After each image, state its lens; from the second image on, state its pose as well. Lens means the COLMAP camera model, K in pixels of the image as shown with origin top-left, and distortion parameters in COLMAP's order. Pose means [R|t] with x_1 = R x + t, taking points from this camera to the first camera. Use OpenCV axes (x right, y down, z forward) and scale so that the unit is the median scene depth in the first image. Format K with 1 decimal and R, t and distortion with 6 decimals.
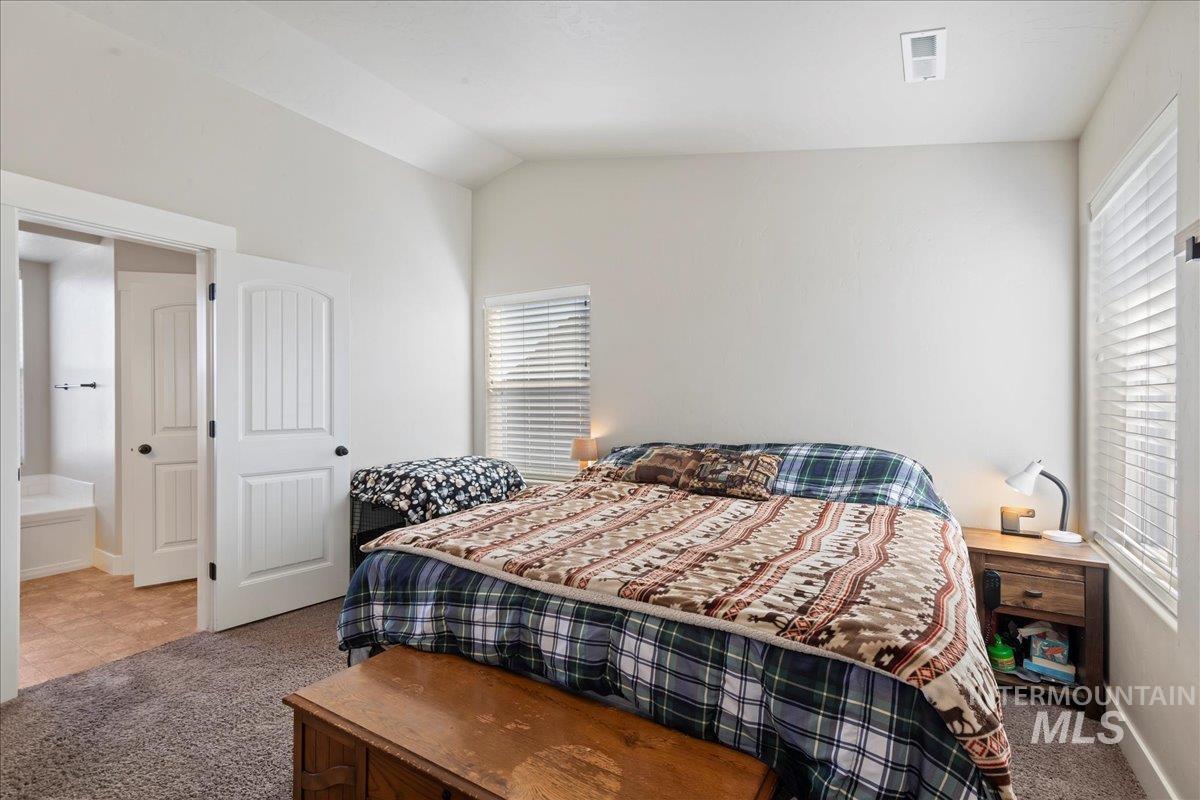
lens RADIAL K [[536.1, 0, 600.0], [0, 536.1, 400.0], [0, 0, 1]] dist [0.025114, -0.000159]
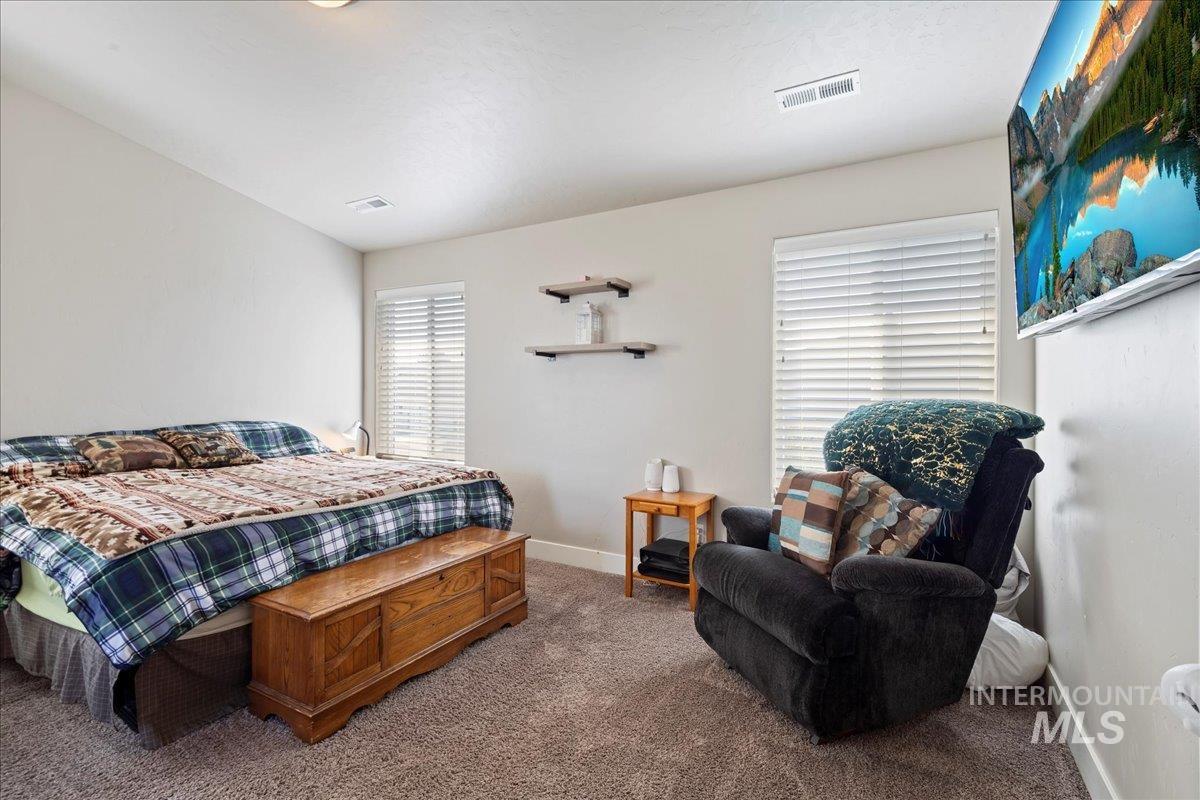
lens RADIAL K [[536.1, 0, 600.0], [0, 536.1, 400.0], [0, 0, 1]] dist [0.025114, -0.000159]
pose [[-0.022405, -0.012863, 0.999666, -1.773826], [-0.004750, 0.999907, 0.012760, 0.020435], [-0.999738, -0.004463, -0.022464, 0.344808]]
